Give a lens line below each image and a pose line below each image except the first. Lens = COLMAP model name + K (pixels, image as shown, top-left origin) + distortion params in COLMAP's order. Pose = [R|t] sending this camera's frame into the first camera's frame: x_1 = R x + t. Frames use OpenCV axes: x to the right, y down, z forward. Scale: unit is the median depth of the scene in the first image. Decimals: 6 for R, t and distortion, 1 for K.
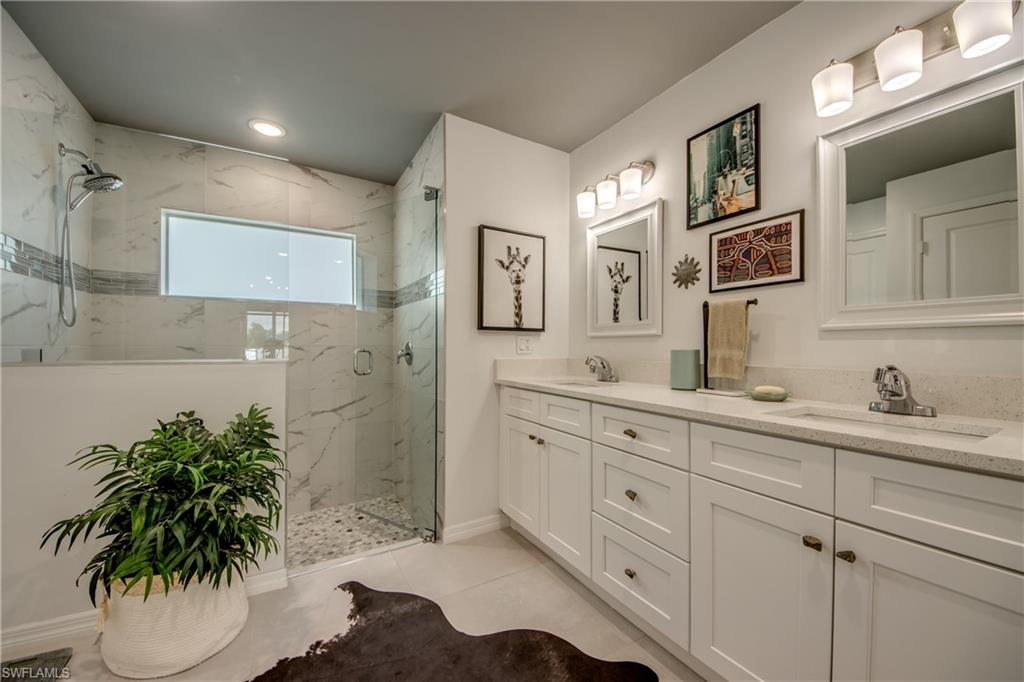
lens RADIAL K [[400.1, 0, 511.1], [0, 400.1, 343.8], [0, 0, 1]] dist [0.040070, -0.027750]
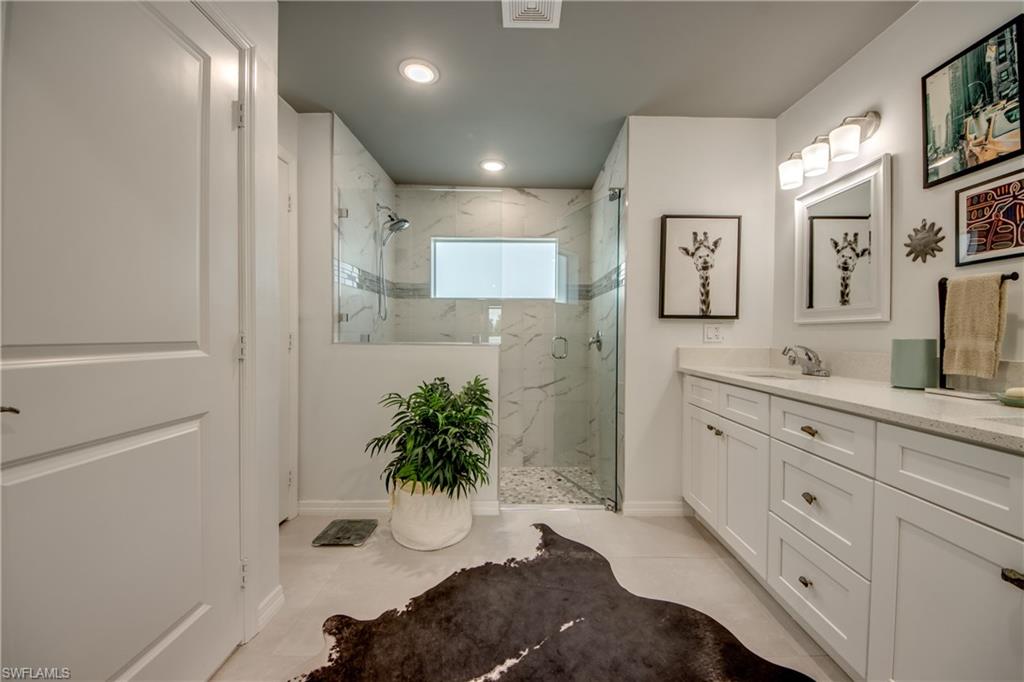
lens RADIAL K [[391.1, 0, 511.6], [0, 391.1, 335.3], [0, 0, 1]] dist [0.029598, -0.020272]
pose [[0.862155, 0.006472, -0.506603, 0.119689], [-0.002712, 0.999963, 0.008160, 0.002201], [0.506637, -0.005662, 0.862141, -0.073020]]
